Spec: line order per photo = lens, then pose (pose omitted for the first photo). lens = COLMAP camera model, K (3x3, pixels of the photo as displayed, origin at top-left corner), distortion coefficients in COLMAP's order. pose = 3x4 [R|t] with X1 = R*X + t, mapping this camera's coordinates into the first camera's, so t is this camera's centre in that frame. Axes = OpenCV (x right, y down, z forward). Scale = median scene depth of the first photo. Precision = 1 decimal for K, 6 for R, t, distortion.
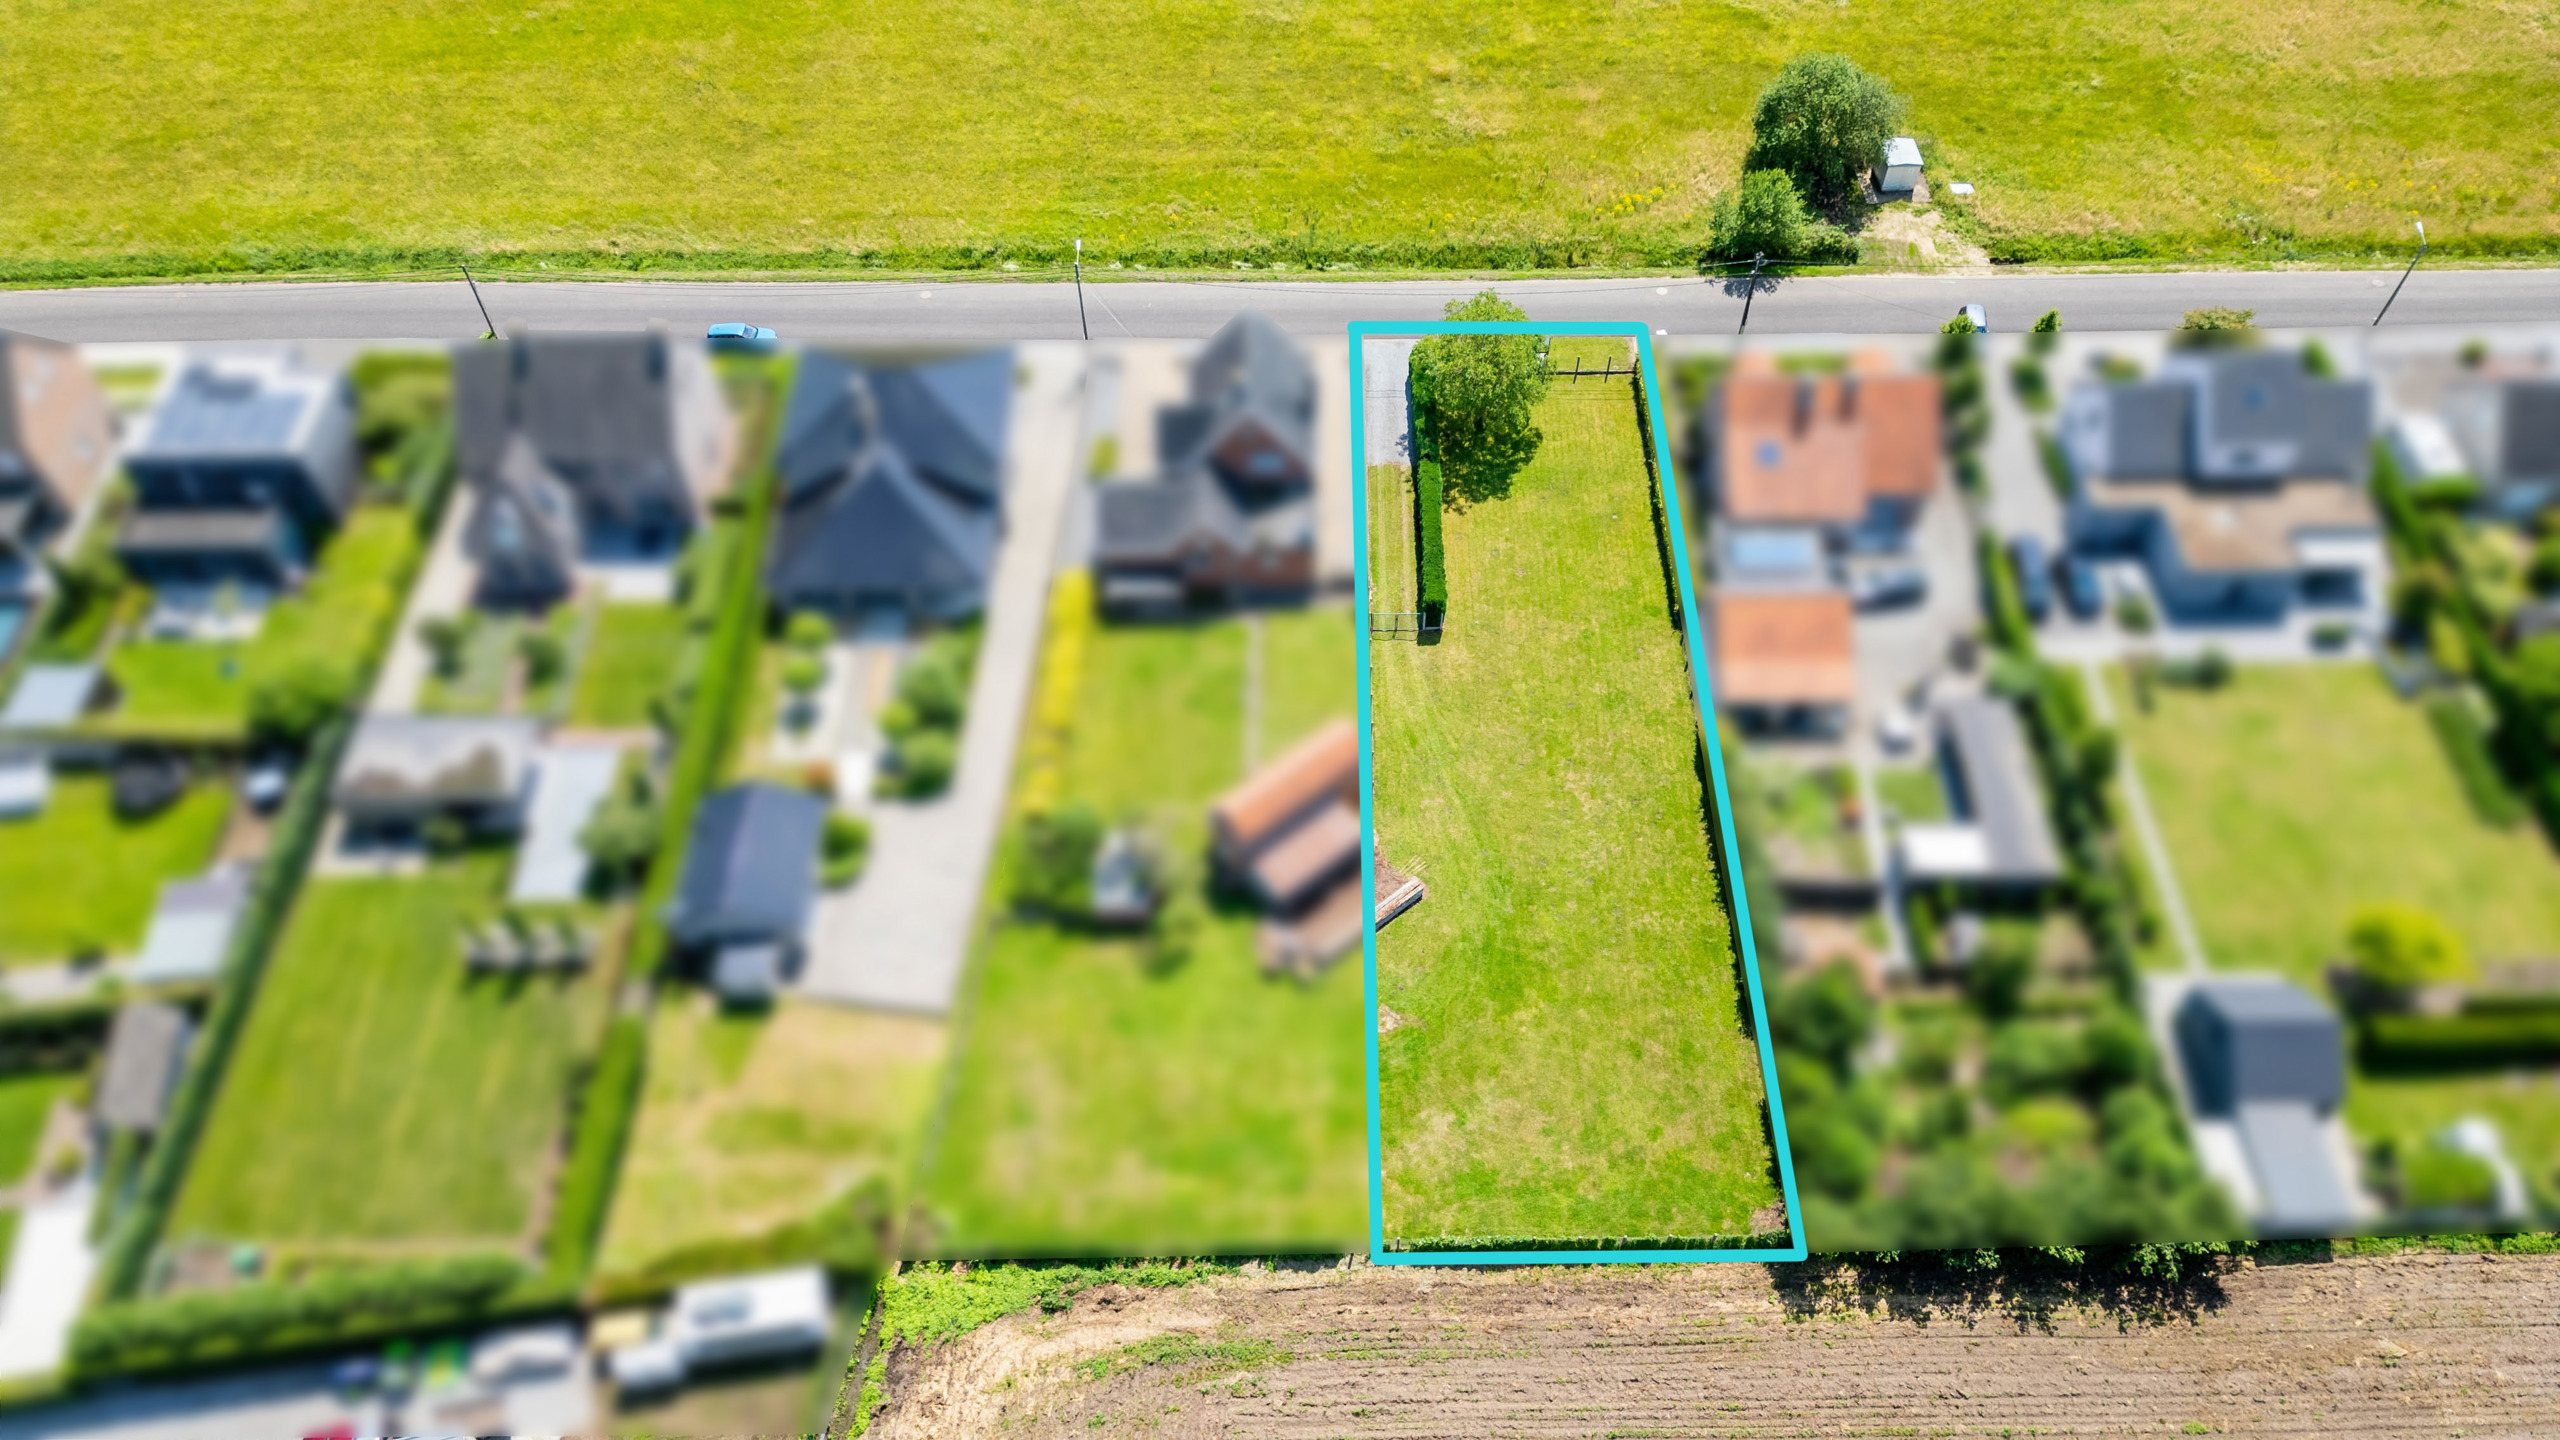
lens RADIAL K [[1784.9, 0, 1280.0], [0, 1784.9, 720.0], [0, 0, 1]] dist [0.071467, -0.075320]
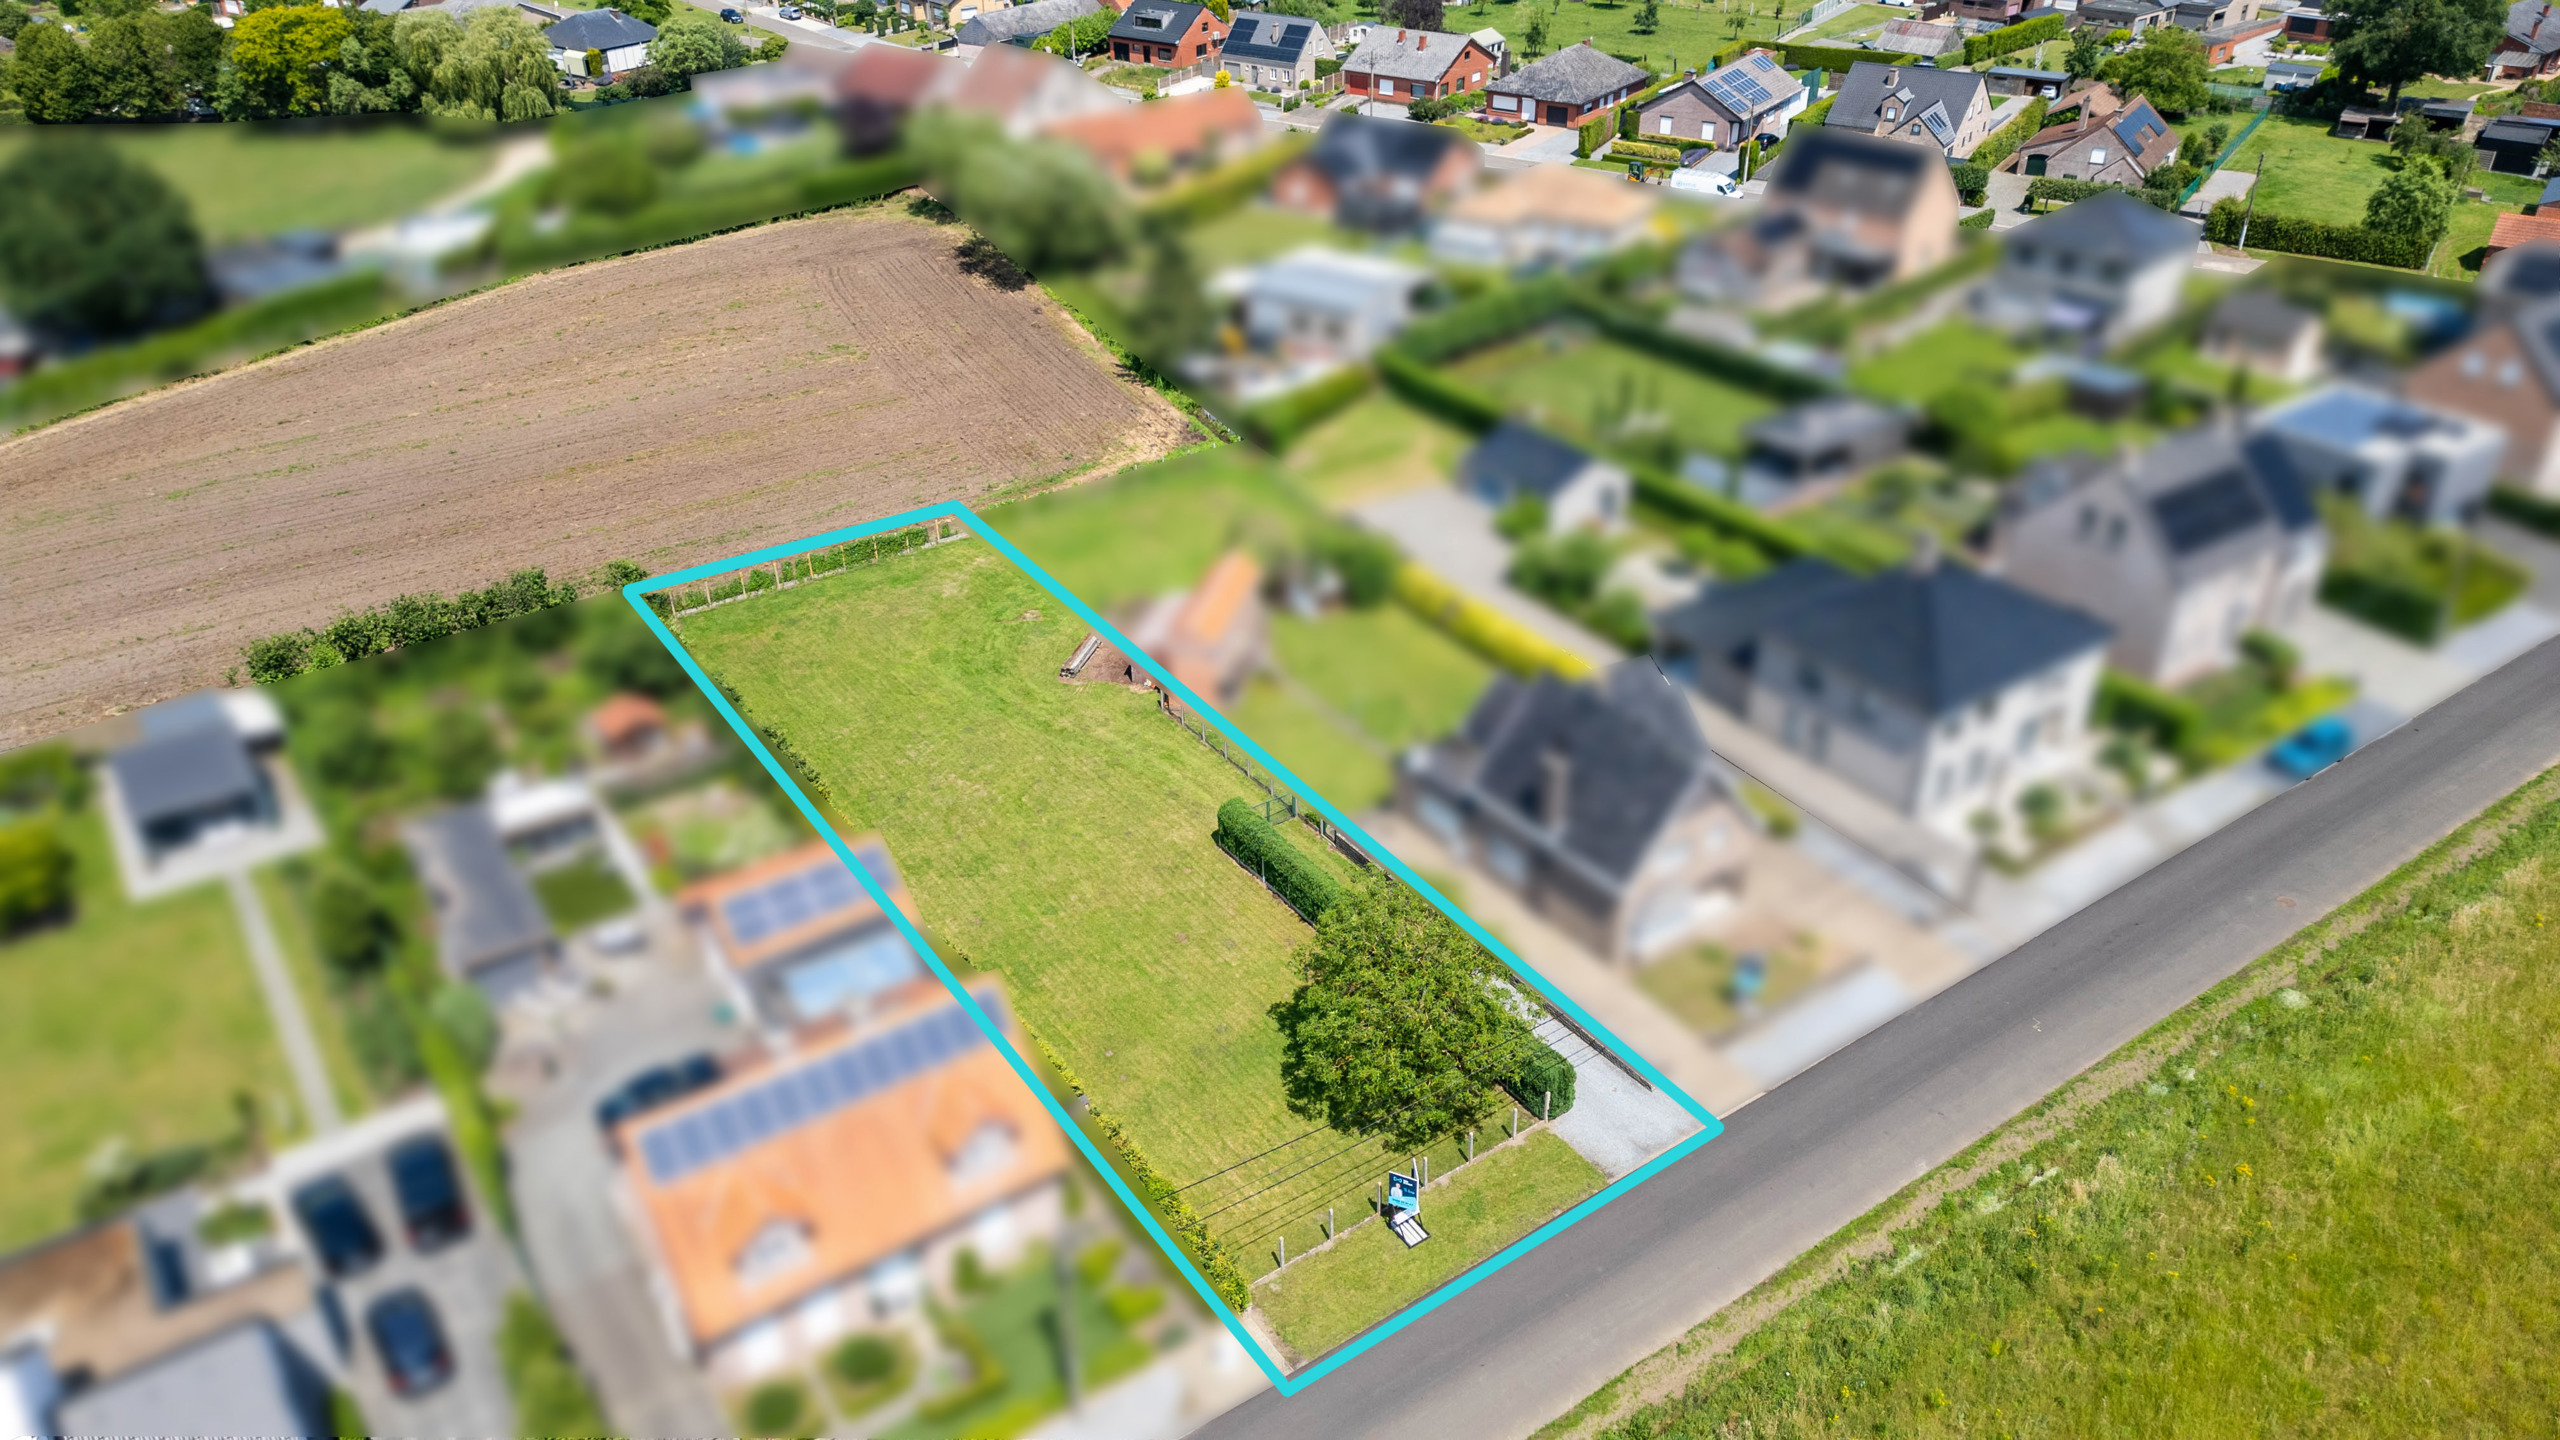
lens RADIAL K [[1784.9, 0, 1280.0], [0, 1784.9, 720.0], [0, 0, 1]] dist [0.071467, -0.075320]
pose [[-0.816482, 0.310038, -0.487066, 0.440309], [-0.445367, 0.198654, 0.873032, -0.768447], [0.367431, 0.929738, -0.024117, 1.006856]]
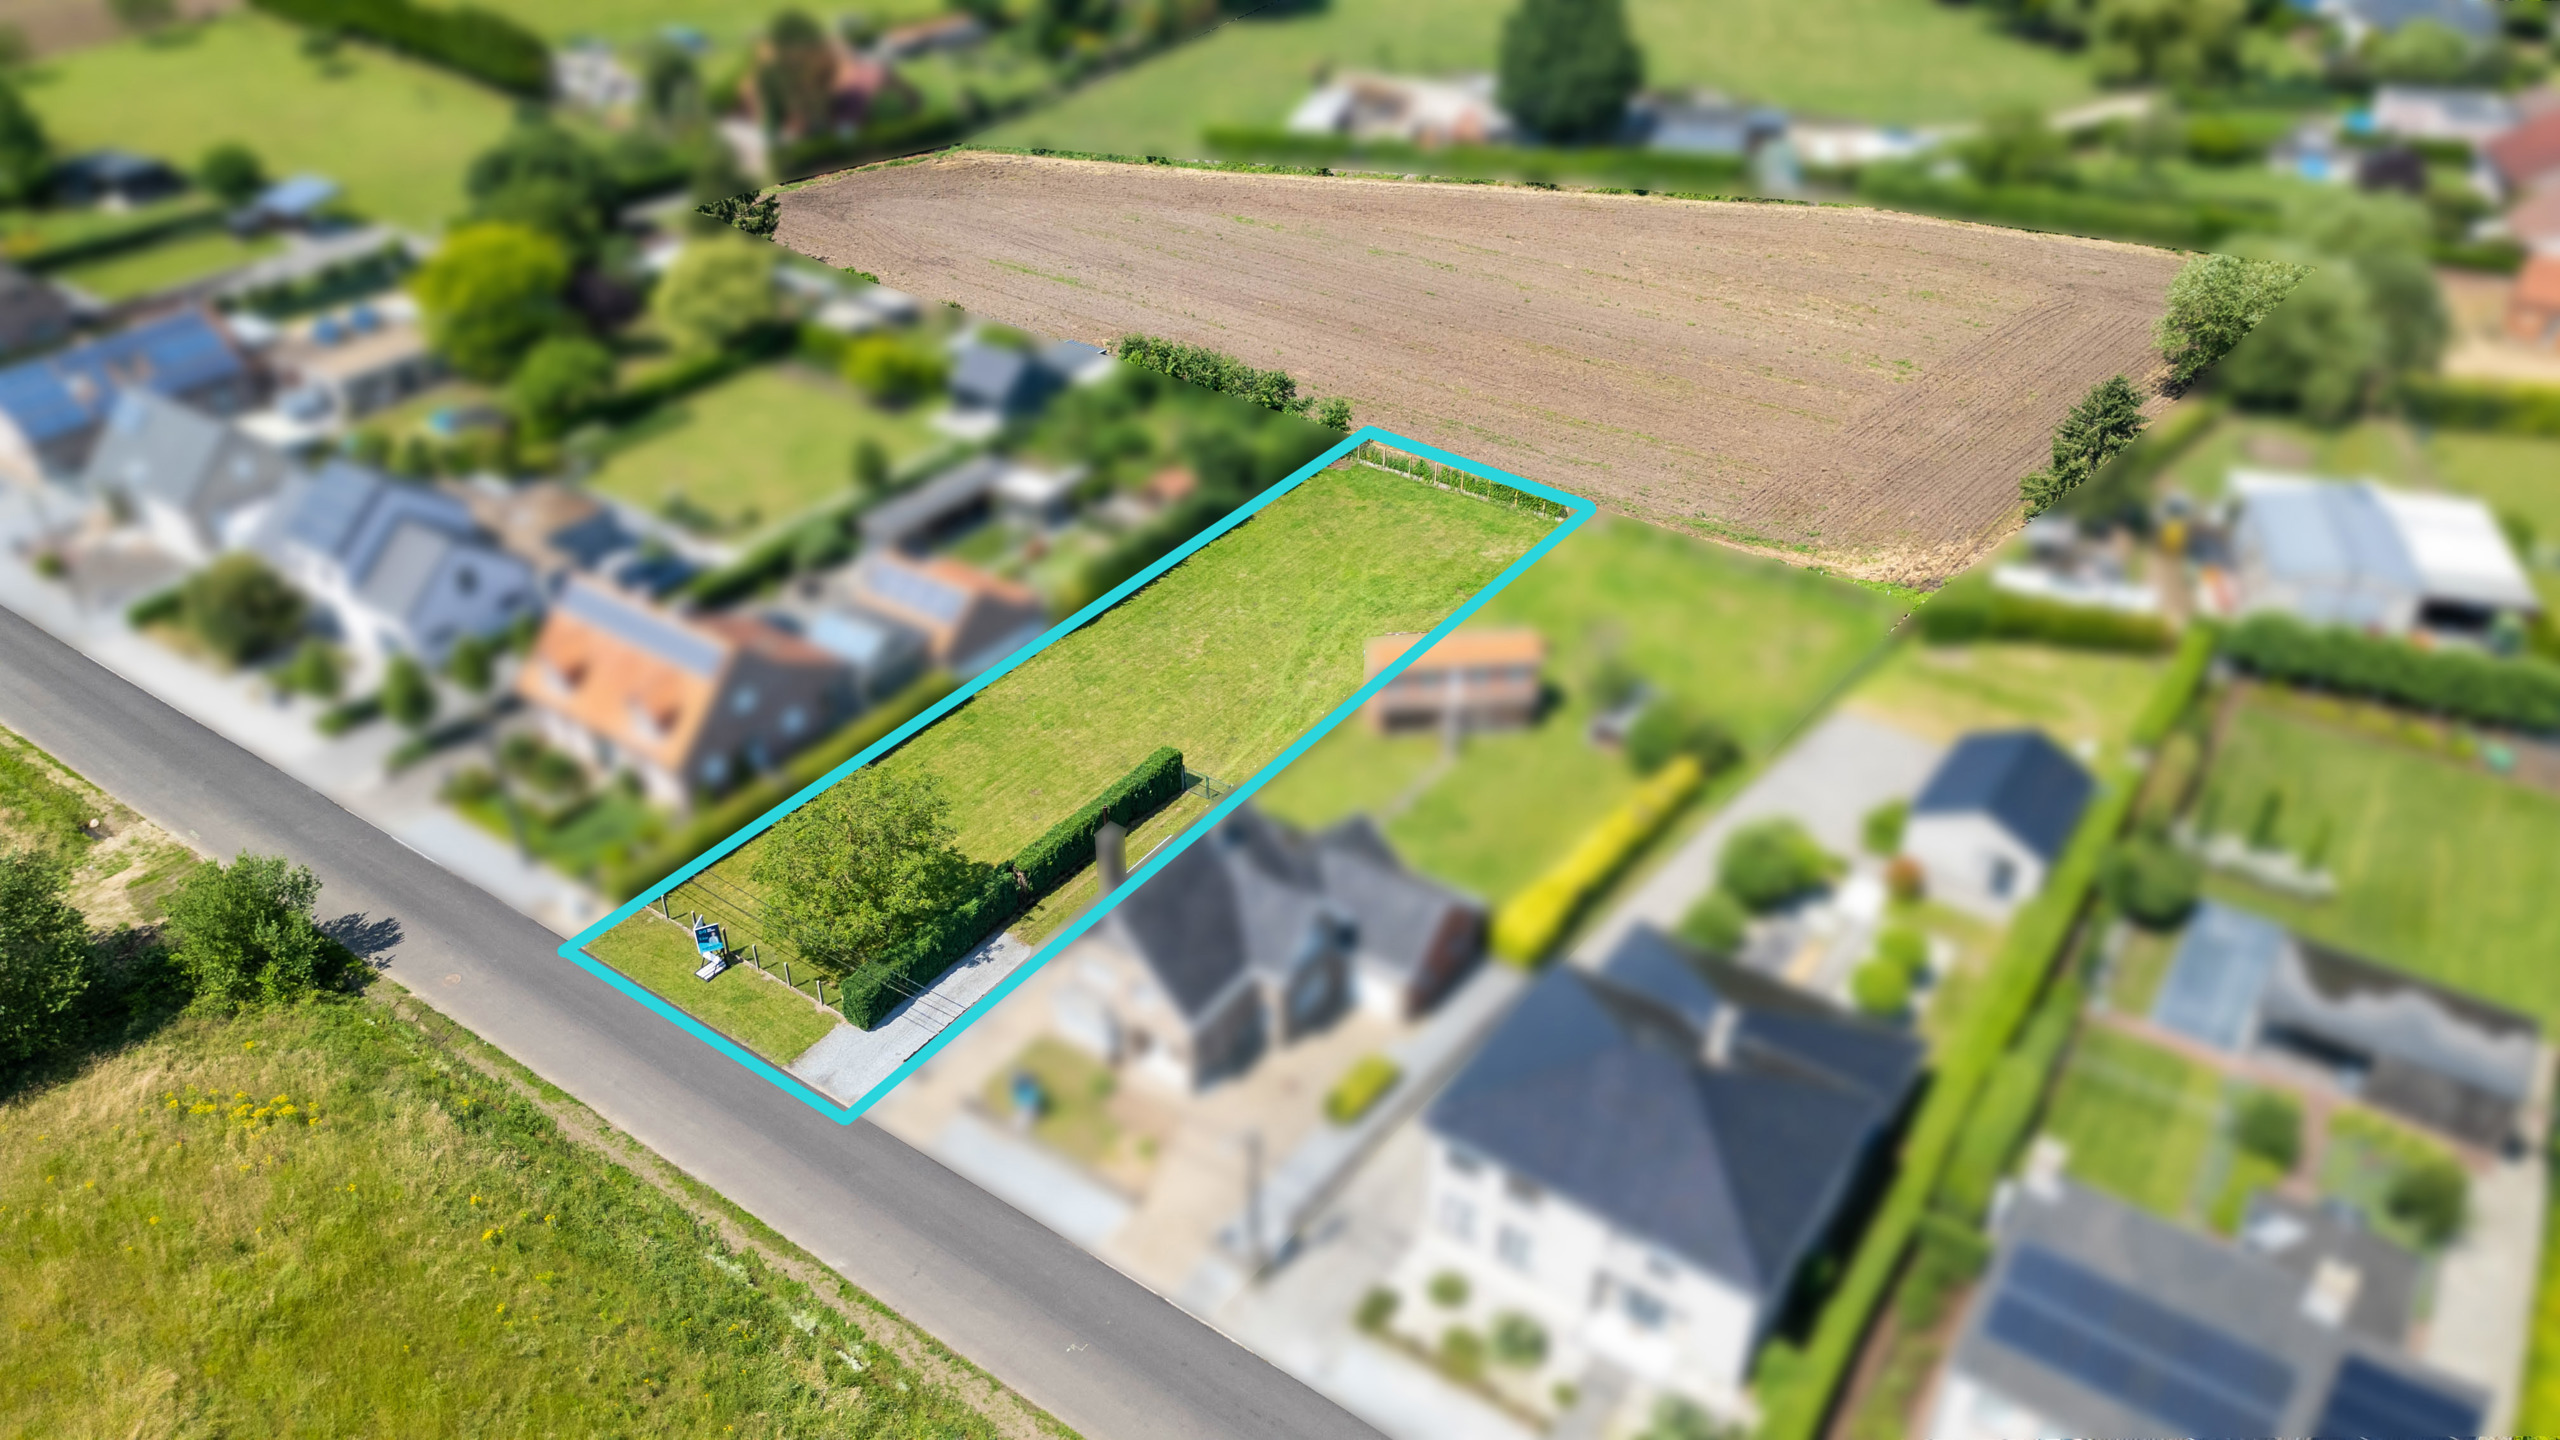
lens RADIAL K [[1784.9, 0, 1280.0], [0, 1784.9, 720.0], [0, 0, 1]] dist [0.071467, -0.075320]
pose [[-0.820177, -0.315482, 0.477264, -0.378345], [0.457633, 0.138860, 0.878231, -0.827688], [-0.343339, 0.938717, 0.030486, 0.953090]]
